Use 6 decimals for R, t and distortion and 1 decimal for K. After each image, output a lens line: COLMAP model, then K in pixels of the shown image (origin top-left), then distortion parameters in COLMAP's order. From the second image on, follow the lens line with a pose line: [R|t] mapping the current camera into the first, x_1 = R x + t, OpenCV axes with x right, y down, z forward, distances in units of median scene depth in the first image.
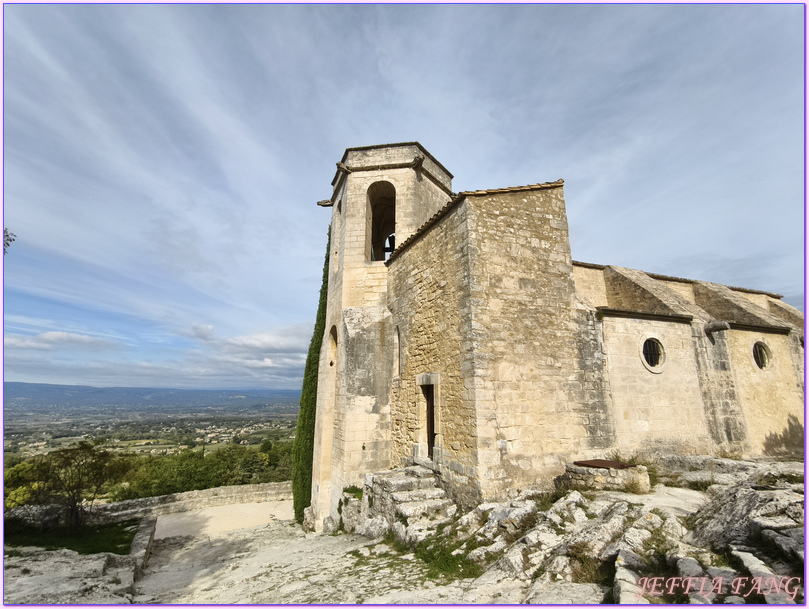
lens RADIAL K [[357.6, 0, 404.2], [0, 357.6, 305.3], [0, 0, 1]] dist [0.002785, 0.001897]
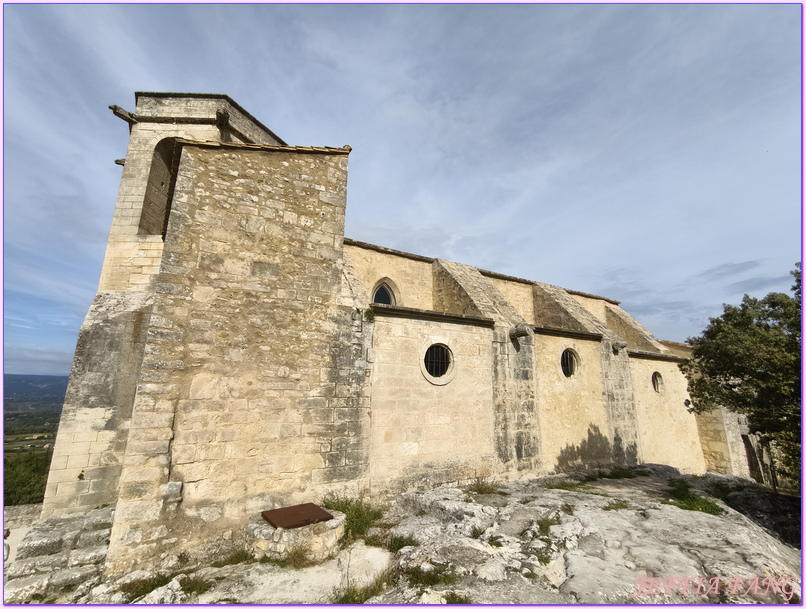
lens RADIAL K [[351.5, 0, 404.3], [0, 351.5, 303.9], [0, 0, 1]] dist [-0.021016, 0.005180]
pose [[0.984979, 0.043578, 0.167083, 0.456252], [-0.046389, 0.998839, 0.012957, -0.008503], [-0.166324, -0.020514, 0.985858, 0.188348]]
